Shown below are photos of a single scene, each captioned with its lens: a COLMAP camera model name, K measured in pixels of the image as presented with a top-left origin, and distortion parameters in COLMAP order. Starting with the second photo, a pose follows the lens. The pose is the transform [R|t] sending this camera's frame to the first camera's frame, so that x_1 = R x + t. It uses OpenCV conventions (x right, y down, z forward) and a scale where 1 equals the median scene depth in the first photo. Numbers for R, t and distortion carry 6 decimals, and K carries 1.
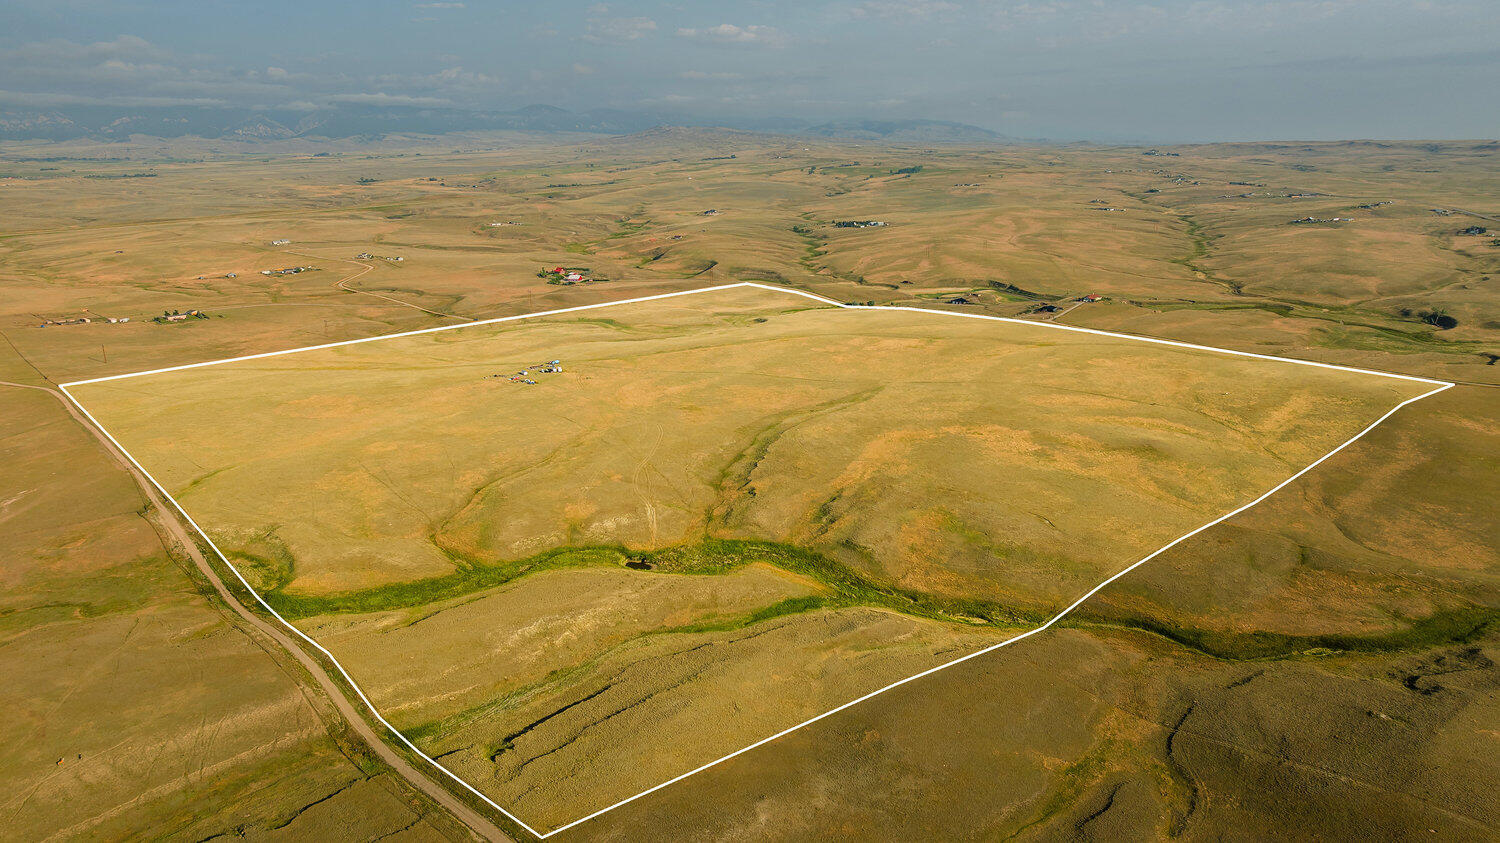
lens RADIAL K [[1048.7, 0, 754.2], [0, 1048.7, 426.5], [0, 0, 1]] dist [-0.036881, 0.035992]
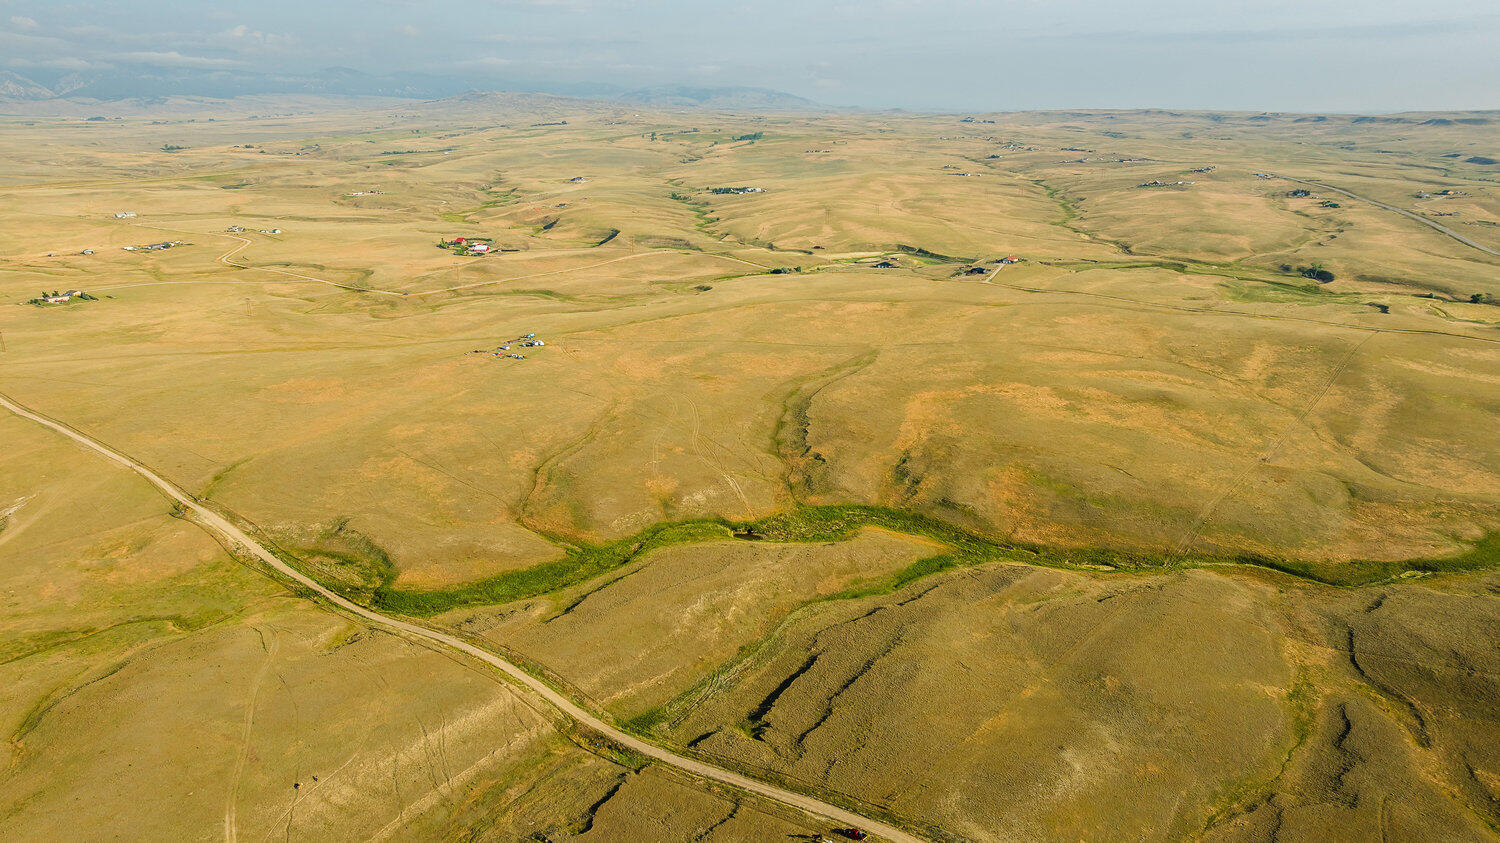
lens RADIAL K [[1048.7, 0, 754.8], [0, 1048.7, 422.7], [0, 0, 1]] dist [-0.036881, 0.035992]
pose [[0.984711, -0.043593, 0.168653, -0.212253], [0.039111, 0.998790, 0.029805, -0.002876], [-0.169748, -0.022753, 0.985225, 0.023388]]
